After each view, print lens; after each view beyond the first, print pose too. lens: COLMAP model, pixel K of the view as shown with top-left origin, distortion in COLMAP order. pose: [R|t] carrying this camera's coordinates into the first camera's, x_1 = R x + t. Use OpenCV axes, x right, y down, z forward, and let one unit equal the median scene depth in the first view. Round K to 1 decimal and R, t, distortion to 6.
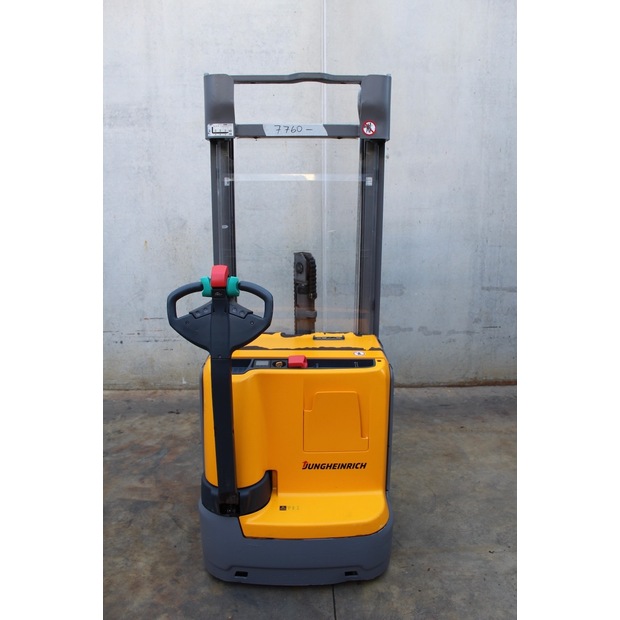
lens RADIAL K [[511.7, 0, 309.2], [0, 511.7, 315.6], [0, 0, 1]] dist [-0.159709, 0.136924]
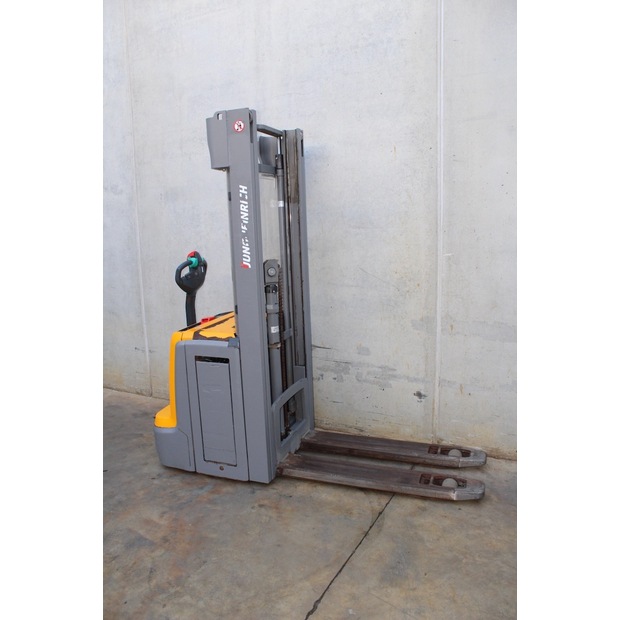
lens RADIAL K [[511.7, 0, 307.7], [0, 511.7, 316.3], [0, 0, 1]] dist [-0.159709, 0.136924]
pose [[0.874138, 0.071917, -0.480324, 0.241442], [-0.087137, 0.996152, -0.009431, -0.043298], [0.477798, 0.050098, 0.877040, 0.206787]]
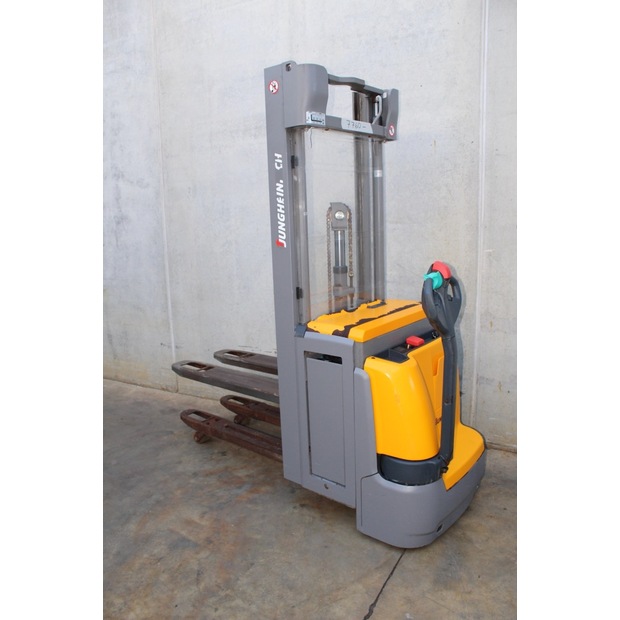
lens RADIAL K [[511.7, 0, 308.3], [0, 511.7, 315.7], [0, 0, 1]] dist [-0.159709, 0.136924]
pose [[0.869508, 0.079132, -0.487539, 0.188935], [-0.089126, 0.996017, 0.002711, -0.043326], [0.485811, 0.041095, 0.873097, 0.193368]]
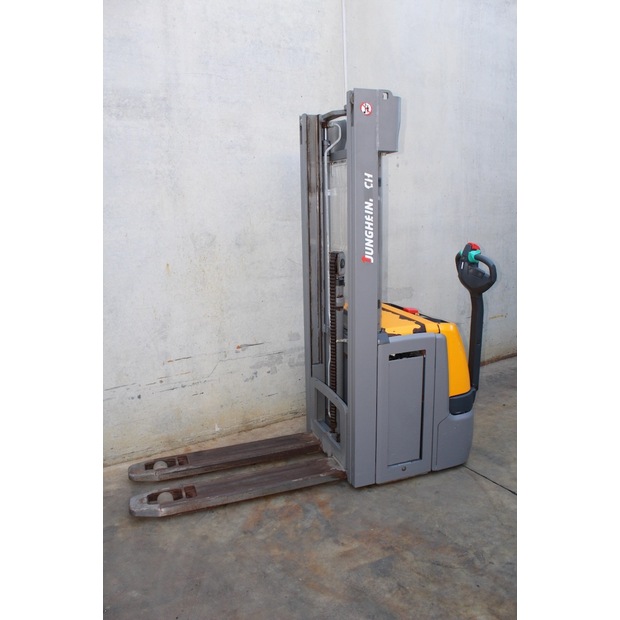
lens RADIAL K [[511.7, 0, 309.6], [0, 511.7, 316.0], [0, 0, 1]] dist [-0.159709, 0.136924]
pose [[0.862243, -0.127065, 0.490298, -0.538482], [0.139520, 0.990155, 0.011246, -0.044547], [-0.486900, 0.058709, 0.871482, 0.199767]]
